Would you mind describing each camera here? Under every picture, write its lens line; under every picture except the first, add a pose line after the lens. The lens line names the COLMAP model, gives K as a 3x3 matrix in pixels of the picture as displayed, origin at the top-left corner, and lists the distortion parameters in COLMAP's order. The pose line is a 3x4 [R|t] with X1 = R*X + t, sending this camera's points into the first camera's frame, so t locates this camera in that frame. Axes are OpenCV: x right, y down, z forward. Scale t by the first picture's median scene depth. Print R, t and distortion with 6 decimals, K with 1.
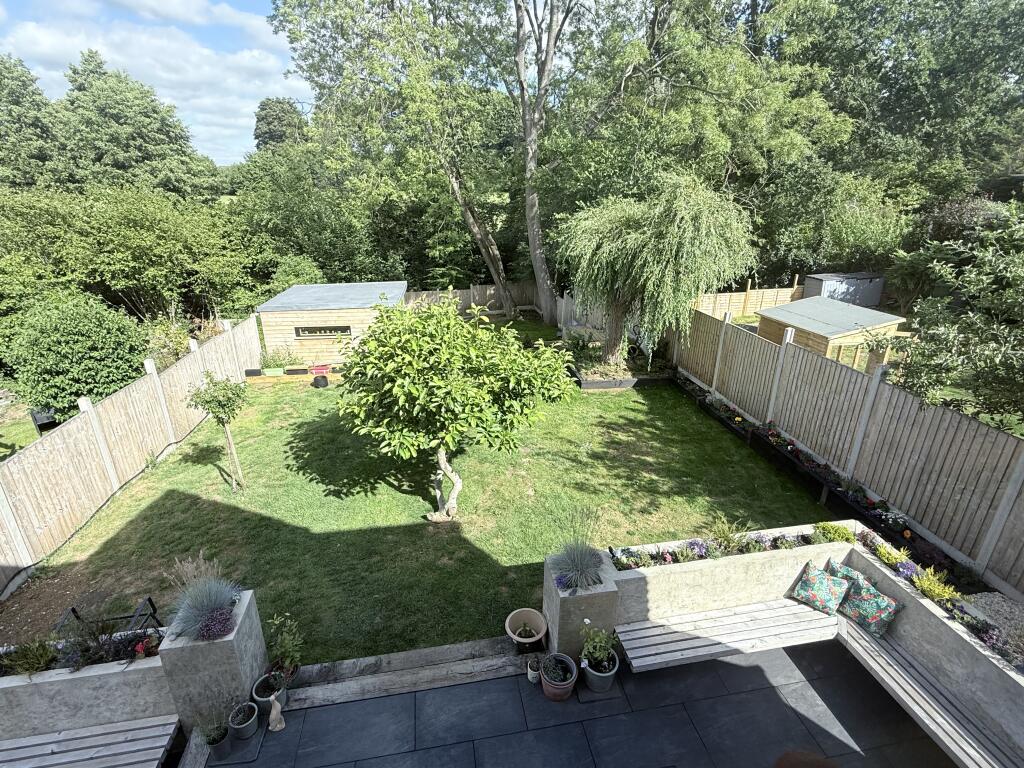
lens RADIAL K [[496.6, 0, 514.5], [0, 496.6, 389.1], [0, 0, 1]] dist [-0.001624, 0.000029]
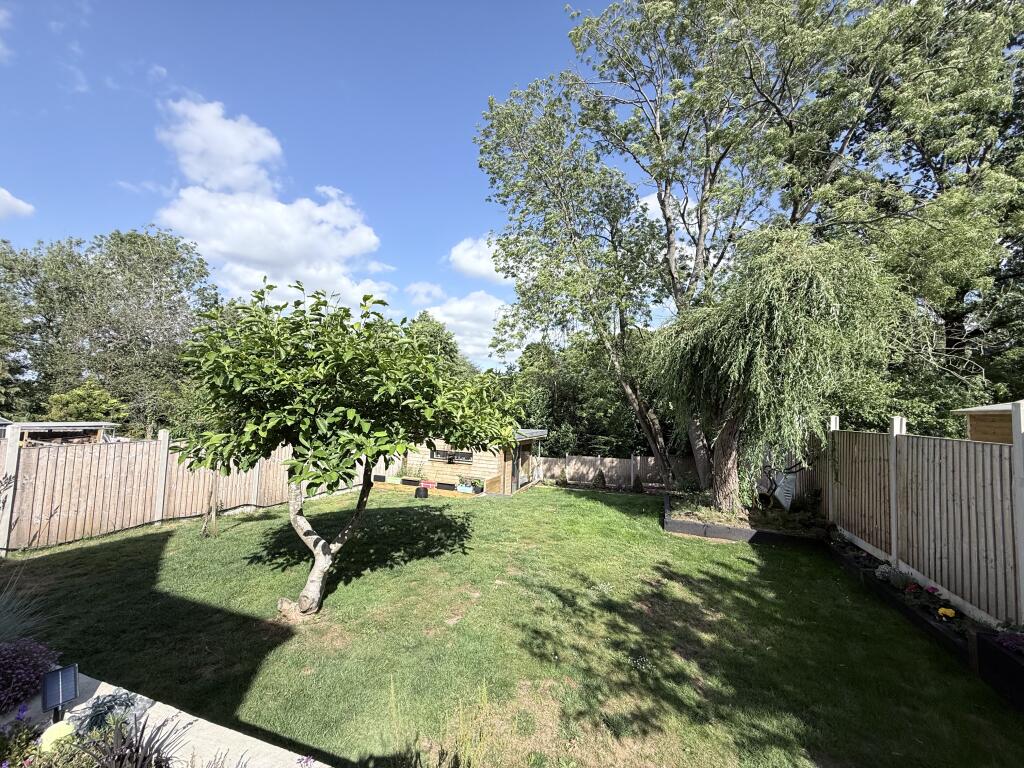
lens RADIAL K [[404.5, 0, 507.5], [0, 404.5, 381.0], [0, 0, 1]] dist [0.002999, -0.000129]
pose [[0.879437, -0.010862, -0.475891, 0.264232], [-0.196559, 0.902241, -0.383831, 0.092175], [0.433538, 0.431096, 0.791329, 0.404077]]
